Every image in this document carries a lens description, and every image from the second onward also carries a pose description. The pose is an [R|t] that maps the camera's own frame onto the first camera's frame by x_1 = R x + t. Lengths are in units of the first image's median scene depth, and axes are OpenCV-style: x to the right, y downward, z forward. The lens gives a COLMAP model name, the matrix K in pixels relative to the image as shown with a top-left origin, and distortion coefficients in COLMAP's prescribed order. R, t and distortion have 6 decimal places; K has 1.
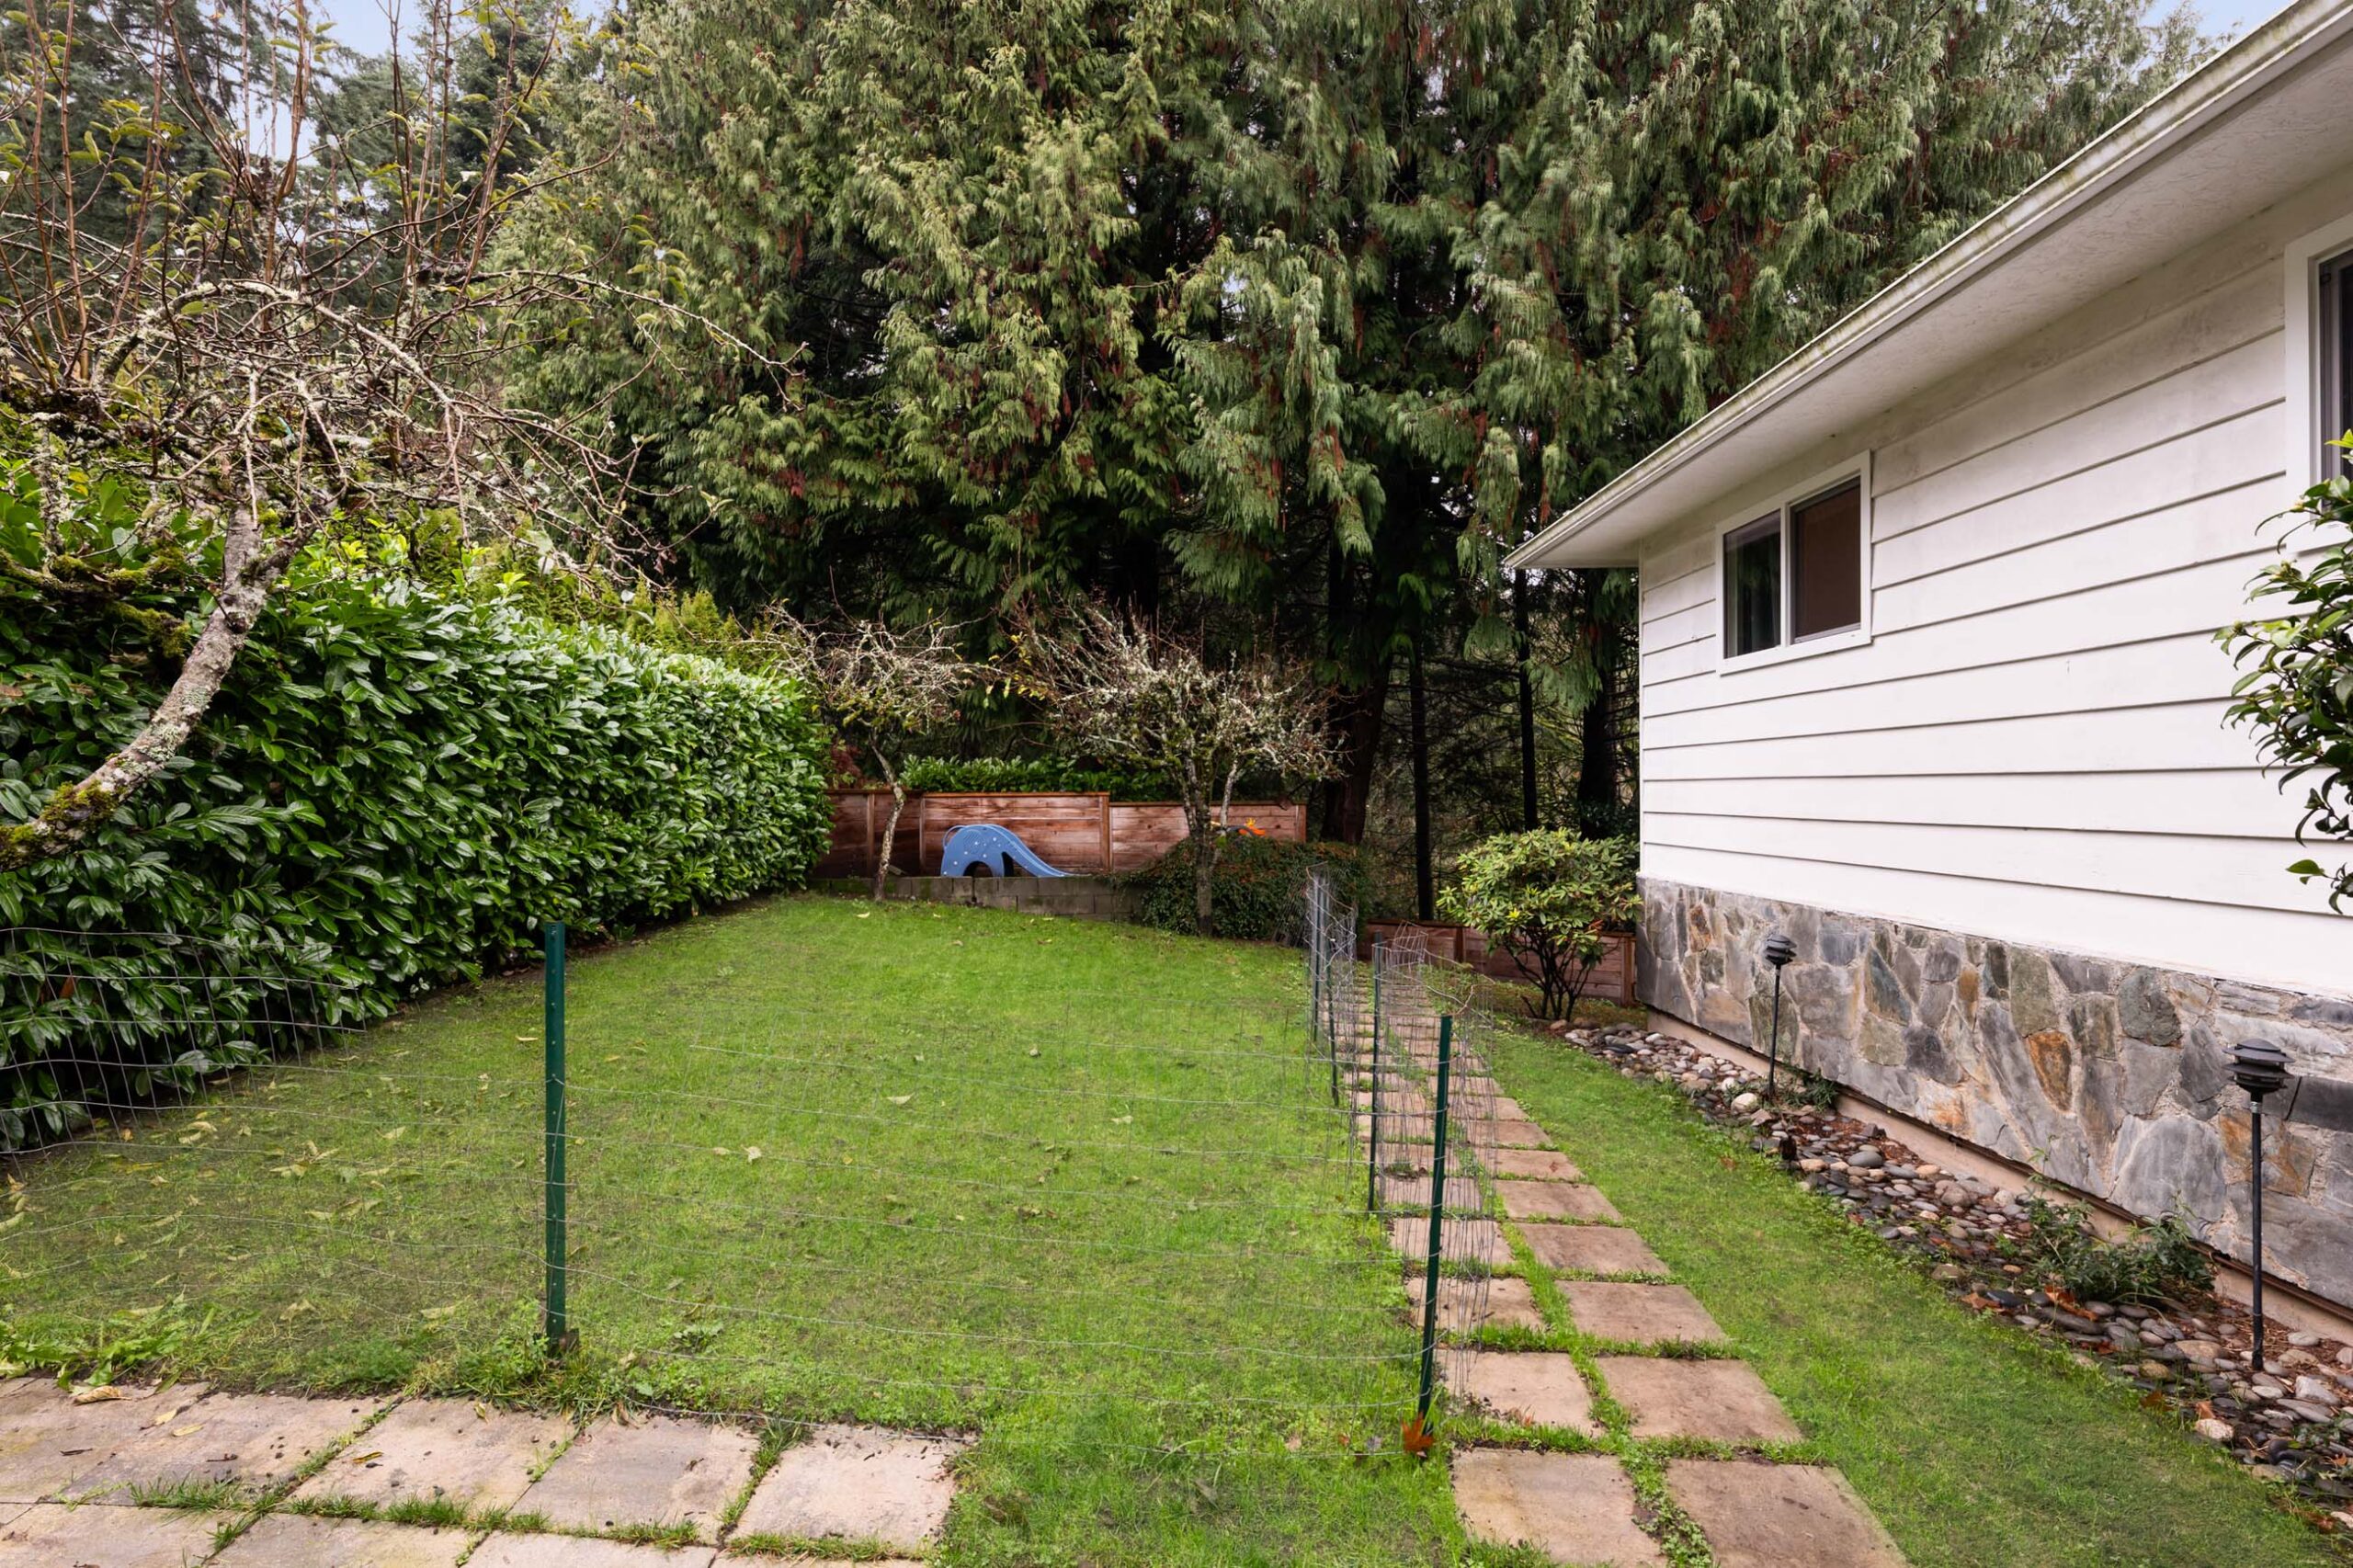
lens RADIAL K [[1148.8, 0, 1175.8], [0, 1148.8, 790.9], [0, 0, 1]] dist [0.003024, -0.000478]
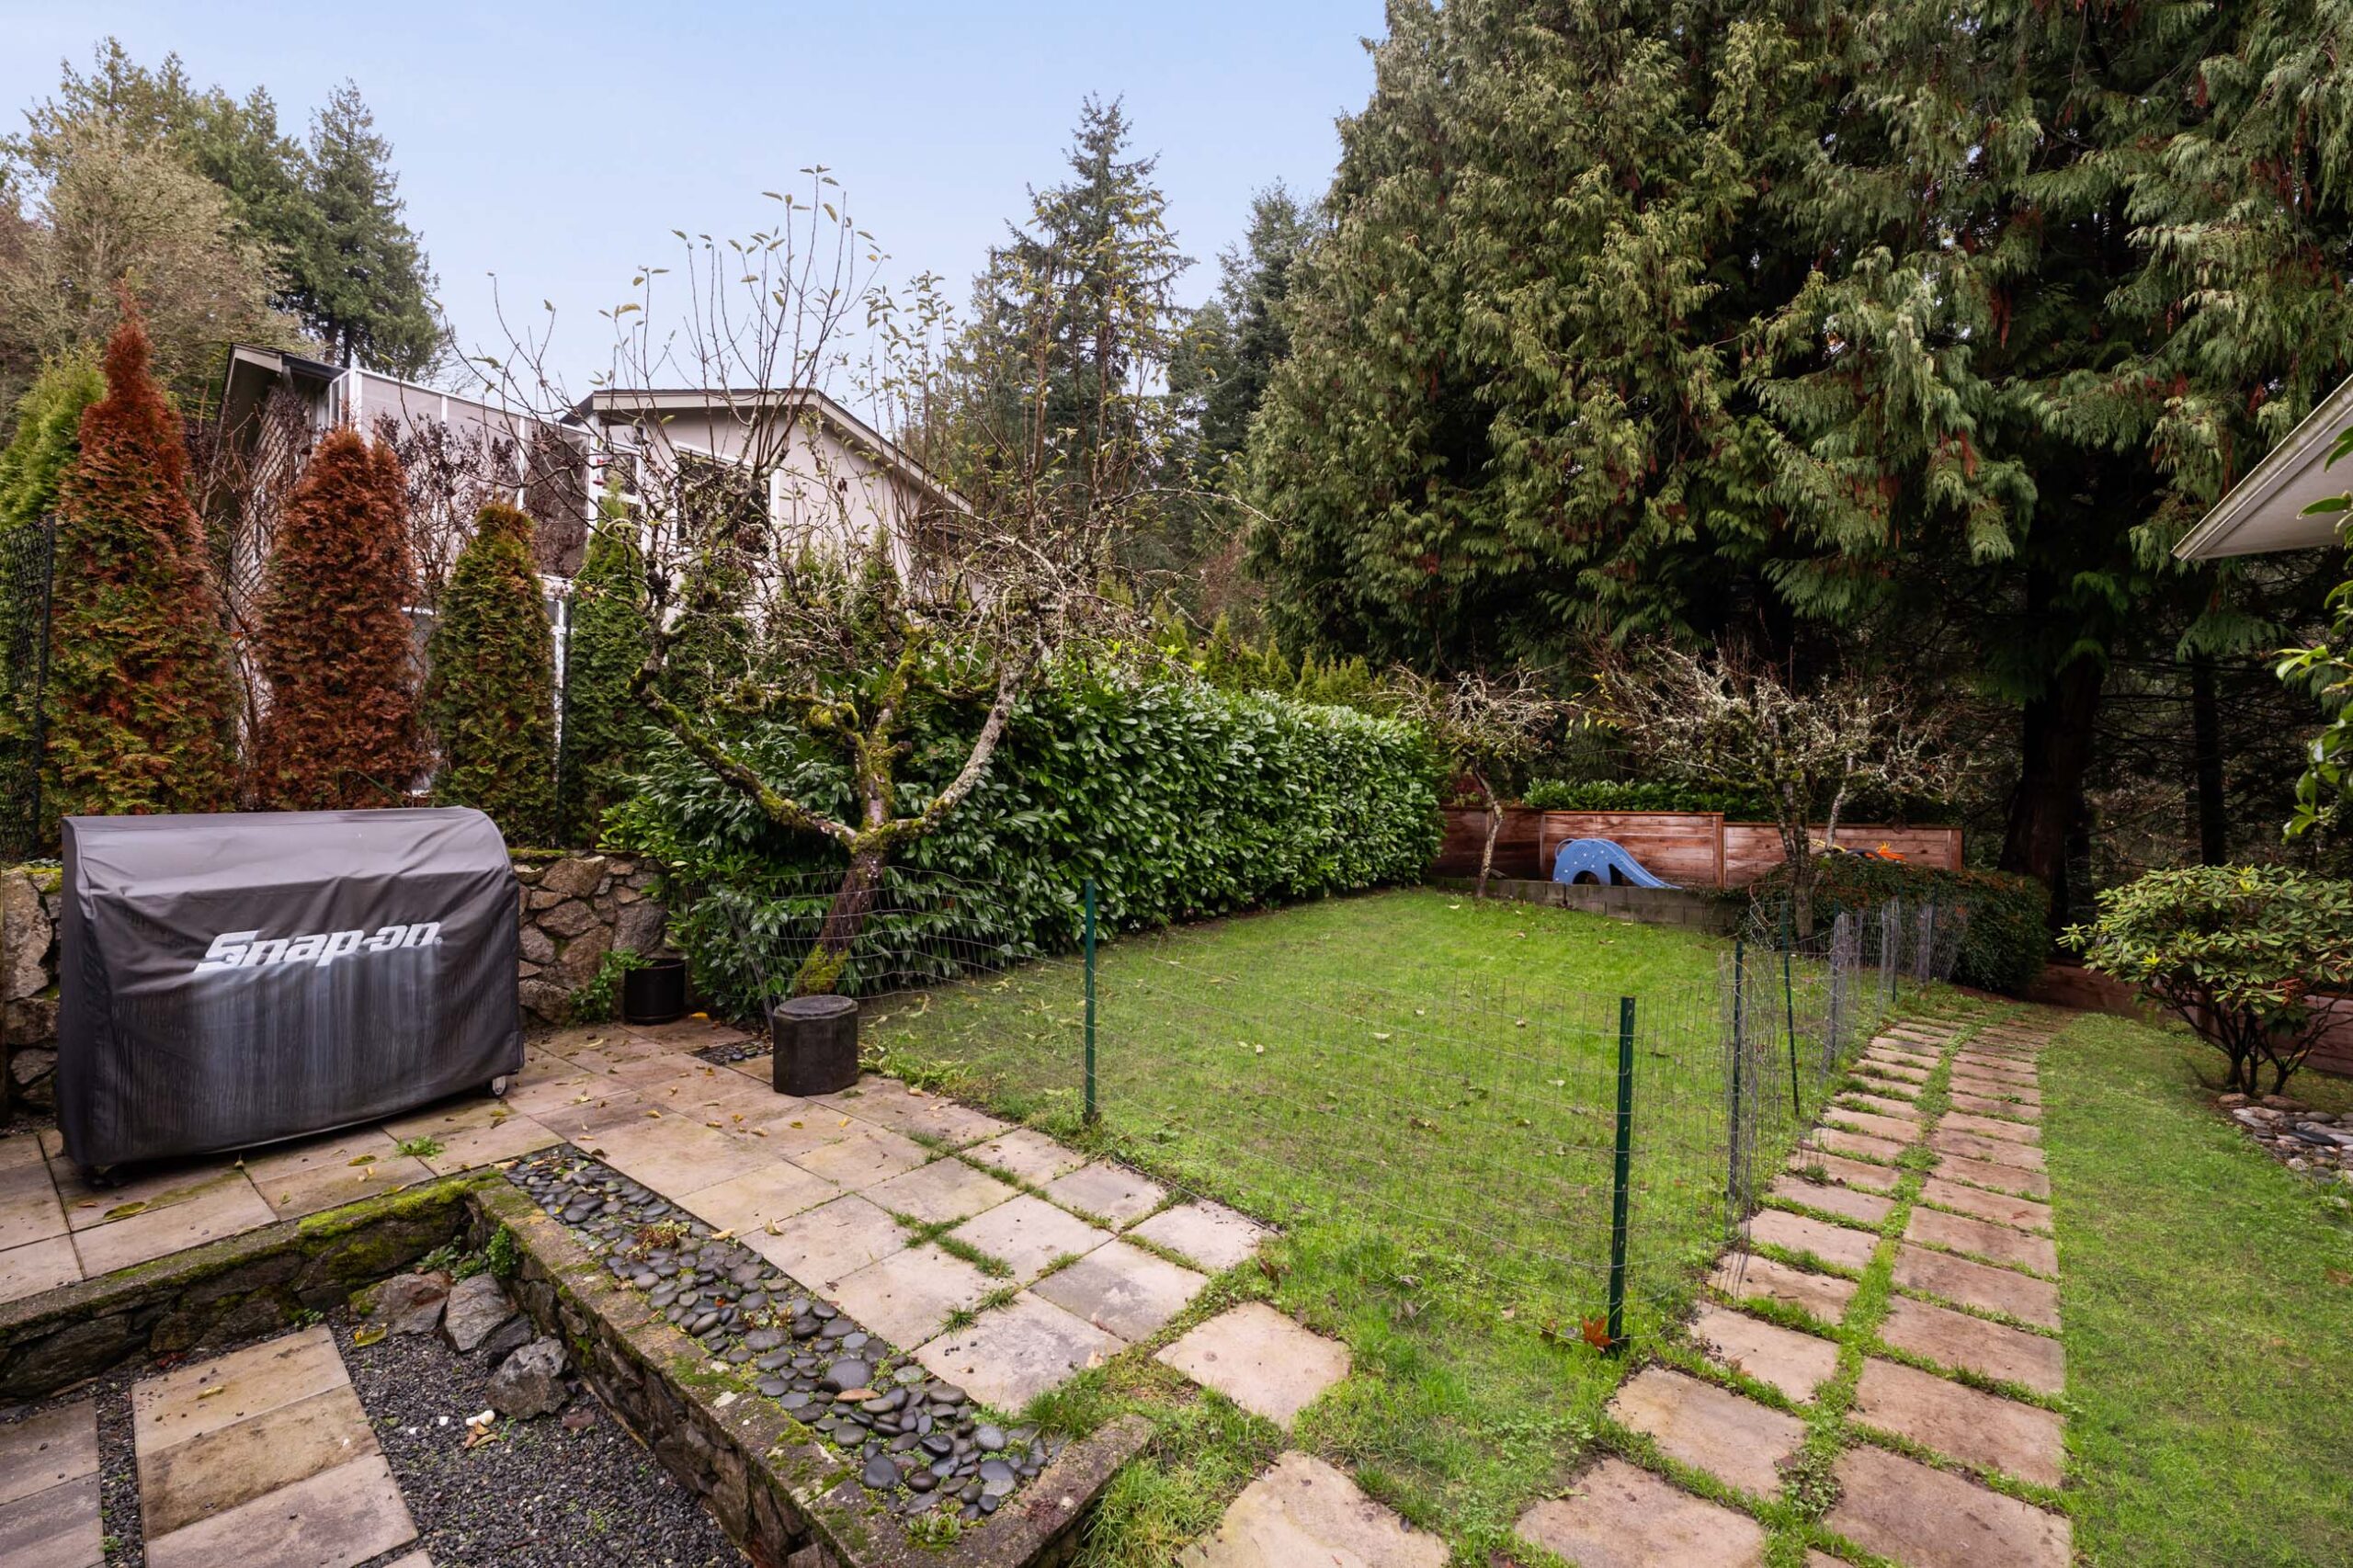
lens RADIAL K [[981.9, 0, 1178.4], [0, 981.9, 795.4], [0, 0, 1]] dist [-0.001919, -0.000323]
pose [[0.794768, 0.006695, -0.606877, 0.131778], [-0.013740, 0.999881, -0.006964, -0.001821], [0.606758, 0.013874, 0.794766, -0.033626]]
